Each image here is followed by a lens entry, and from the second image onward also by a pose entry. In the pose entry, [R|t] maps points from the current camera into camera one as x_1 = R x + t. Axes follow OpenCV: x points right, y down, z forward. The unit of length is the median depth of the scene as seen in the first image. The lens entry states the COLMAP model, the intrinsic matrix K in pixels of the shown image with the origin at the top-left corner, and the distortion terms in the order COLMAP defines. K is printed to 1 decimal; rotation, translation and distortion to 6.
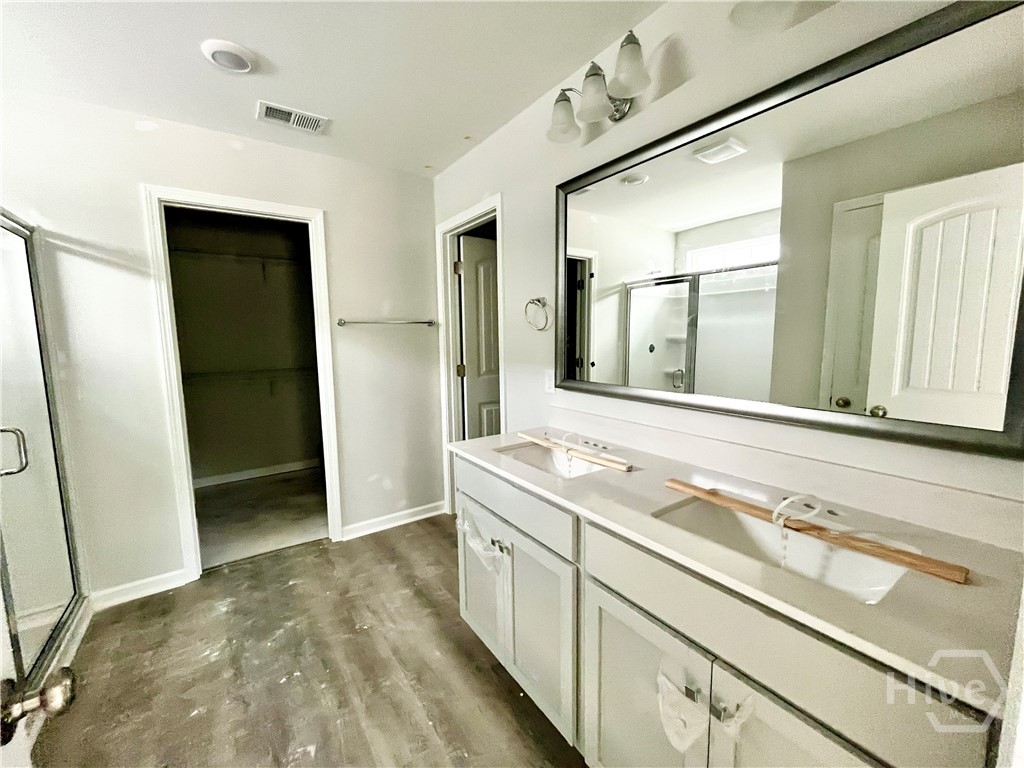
lens RADIAL K [[411.7, 0, 508.1], [0, 411.7, 382.7], [0, 0, 1]] dist [-0.001354, -0.000356]
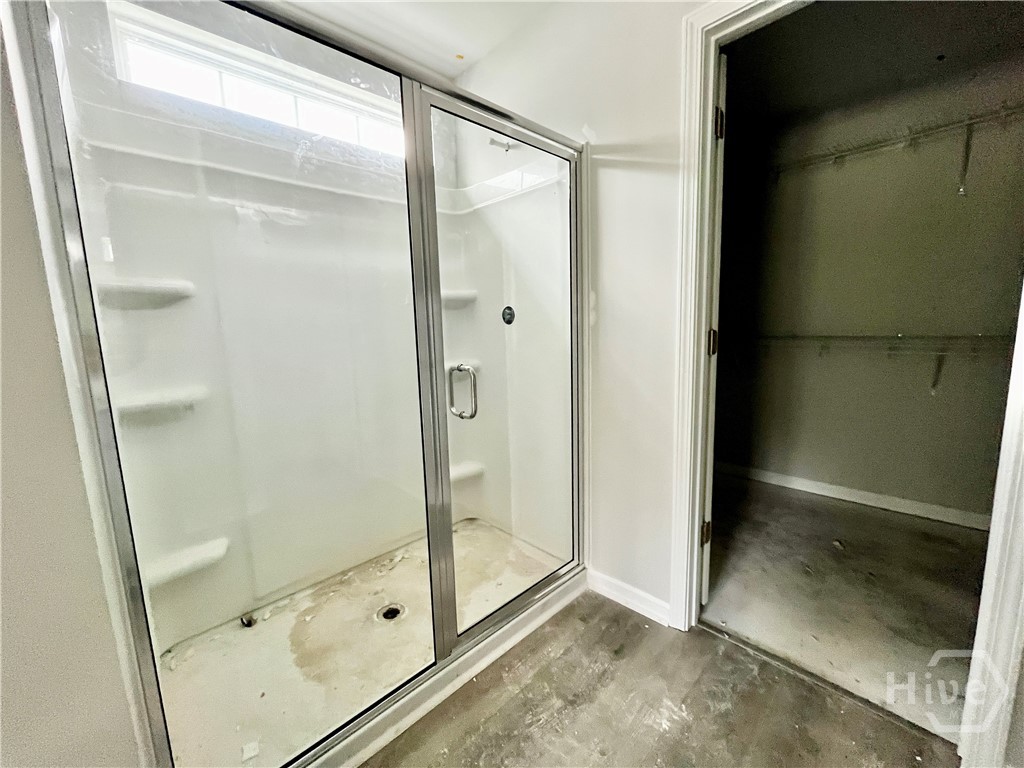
lens RADIAL K [[411.7, 0, 507.2], [0, 411.7, 383.9], [0, 0, 1]] dist [-0.001354, -0.000356]
pose [[0.158877, 0.148025, -0.976139, -0.225213], [-0.085775, 0.987028, 0.135716, 0.012776], [0.983565, 0.062166, 0.169513, 0.641484]]
